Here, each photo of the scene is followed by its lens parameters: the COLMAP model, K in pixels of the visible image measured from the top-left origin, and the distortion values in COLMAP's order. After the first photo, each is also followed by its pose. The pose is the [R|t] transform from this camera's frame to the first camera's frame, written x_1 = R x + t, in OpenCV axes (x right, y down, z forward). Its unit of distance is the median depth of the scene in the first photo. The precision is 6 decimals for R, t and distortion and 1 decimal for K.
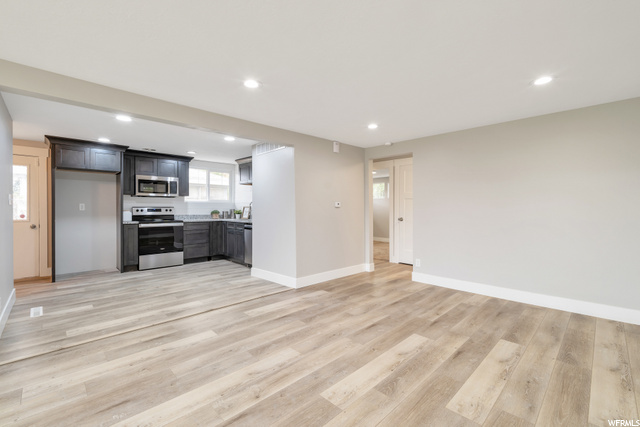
lens RADIAL K [[277.1, 0, 322.3], [0, 277.1, 210.1], [0, 0, 1]] dist [-0.001433, -0.000335]
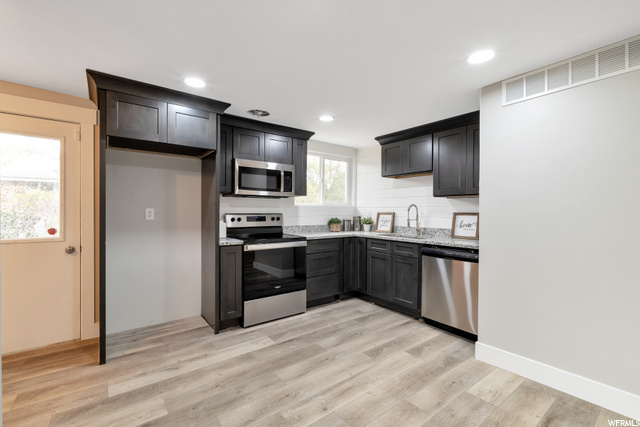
lens RADIAL K [[283.3, 0, 333.0], [0, 283.3, 213.6], [0, 0, 1]] dist [-0.000466, -0.000194]
pose [[0.994675, 0.003106, -0.103019, -0.513881], [-0.003182, 0.999995, -0.000578, -0.016292], [0.103017, 0.000903, 0.994679, 0.543903]]
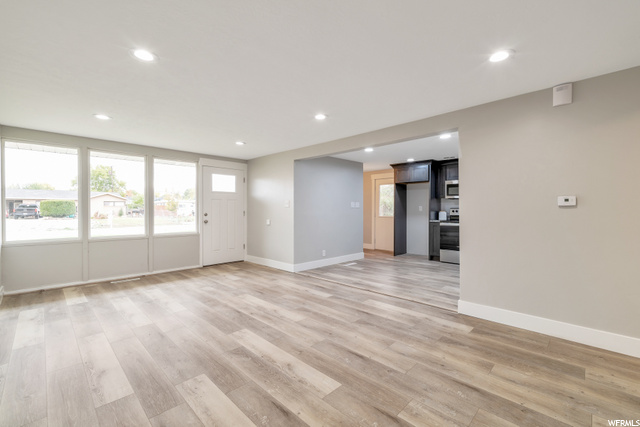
lens RADIAL K [[277.1, 0, 322.3], [0, 277.1, 210.1], [0, 0, 1]] dist [-0.001433, -0.000335]
pose [[0.017703, -0.001622, -0.999842, 0.639374], [-0.001826, 0.999997, -0.001655, -0.001065], [0.999842, 0.001855, 0.017700, 0.573329]]
